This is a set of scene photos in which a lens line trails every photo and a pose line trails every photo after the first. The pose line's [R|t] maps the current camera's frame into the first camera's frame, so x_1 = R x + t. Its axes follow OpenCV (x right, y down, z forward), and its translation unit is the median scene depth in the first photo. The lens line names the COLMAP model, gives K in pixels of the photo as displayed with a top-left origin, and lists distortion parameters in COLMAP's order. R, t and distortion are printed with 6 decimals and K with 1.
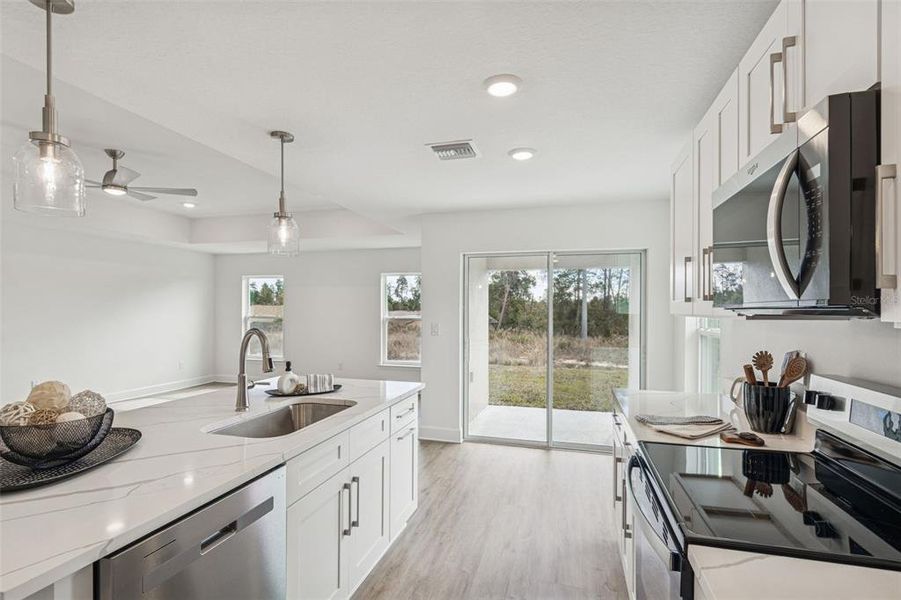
lens RADIAL K [[448.4, 0, 450.8], [0, 448.4, 307.2], [0, 0, 1]] dist [0.002192, 0.000245]
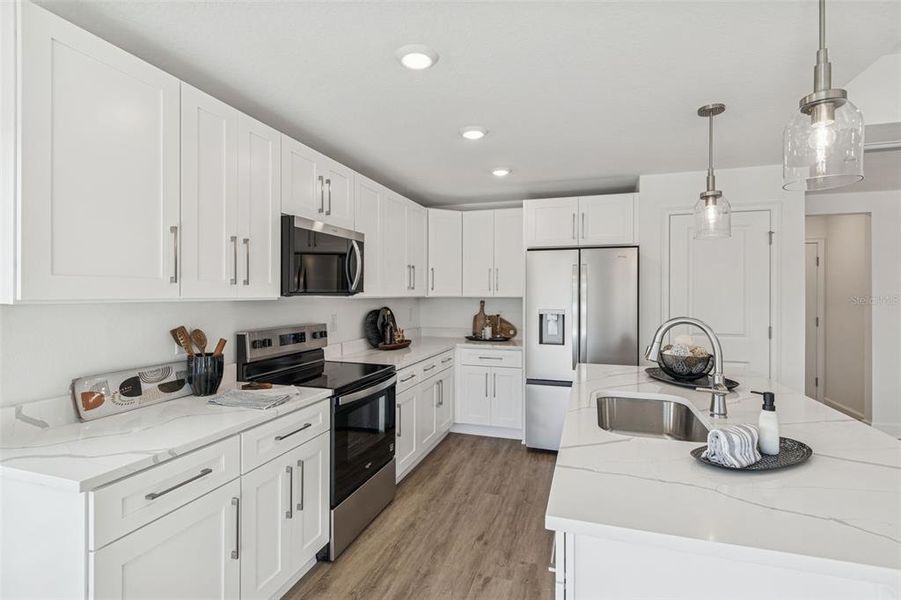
lens RADIAL K [[437.6, 0, 443.5], [0, 437.6, 298.4], [0, 0, 1]] dist [0.000740, -0.000552]
pose [[-0.998776, -0.007481, 0.048884, 0.003686], [-0.007403, 0.999971, 0.001773, 0.006250], [-0.048896, 0.001409, -0.998803, 0.891688]]
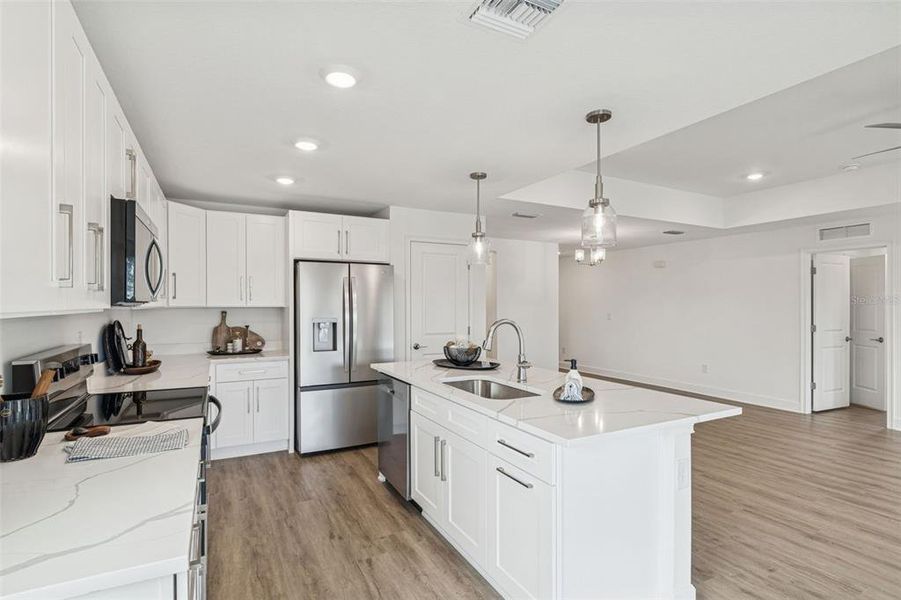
lens RADIAL K [[441.9, 0, 442.5], [0, 441.9, 310.5], [0, 0, 1]] dist [0.000038, -0.000745]
pose [[-0.729572, 0.003496, -0.683895, 0.282897], [0.000703, 0.999990, 0.004362, 0.007856], [0.683904, 0.002701, -0.729567, 0.863812]]
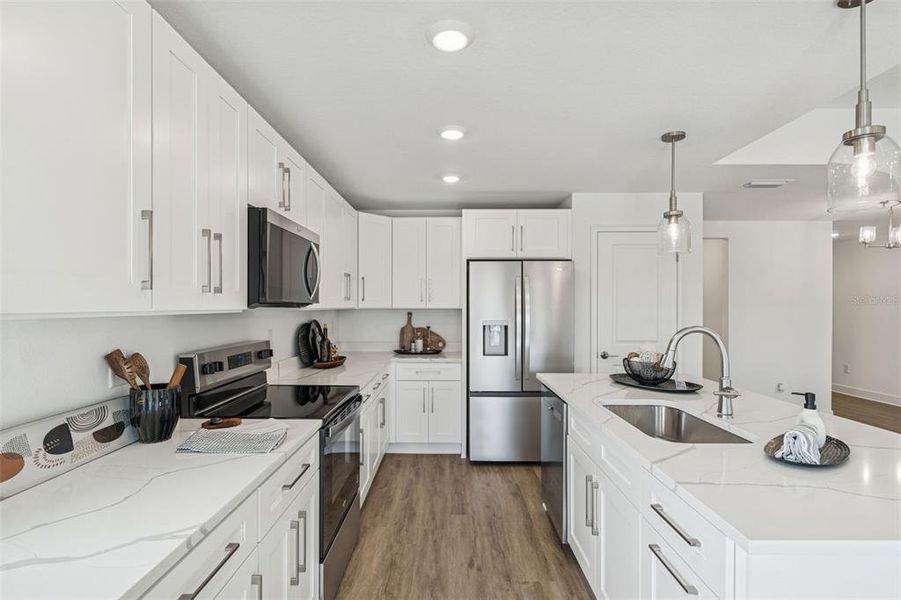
lens RADIAL K [[441.9, 0, 442.5], [0, 441.9, 310.5], [0, 0, 1]] dist [0.000038, -0.000745]
pose [[-0.966483, -0.002890, -0.256716, 0.155048], [-0.003418, 0.999993, 0.001612, 0.007226], [0.256709, 0.002435, -0.966486, 0.833890]]
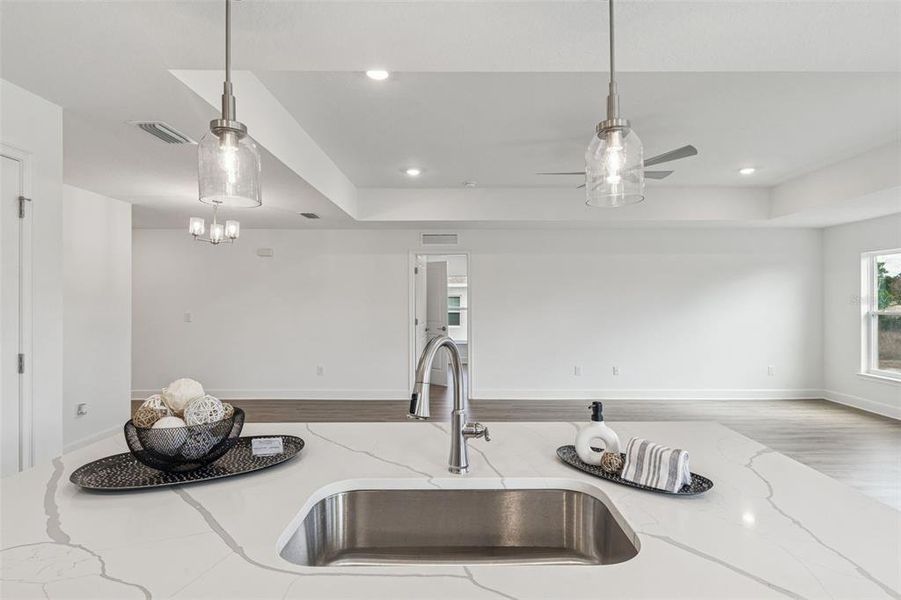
lens RADIAL K [[448.4, 0, 450.8], [0, 448.4, 307.2], [0, 0, 1]] dist [0.002192, 0.000245]
pose [[0.269098, 0.007515, -0.963083, 0.054553], [0.008399, 0.999913, 0.010149, 0.002108], [0.963076, -0.010820, 0.269012, 0.403982]]
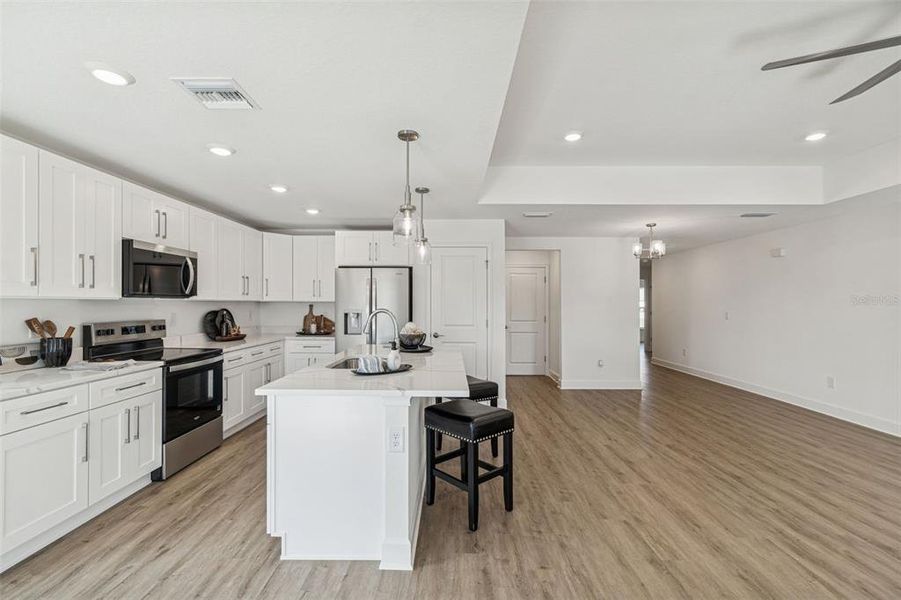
lens RADIAL K [[403.3, 0, 445.1], [0, 403.3, 307.8], [0, 0, 1]] dist [0.001110, -0.000539]
pose [[-0.967716, -0.007150, -0.251943, -0.131042], [-0.007583, 0.999971, 0.000744, 0.019826], [0.251930, 0.002631, -0.967742, 1.170678]]
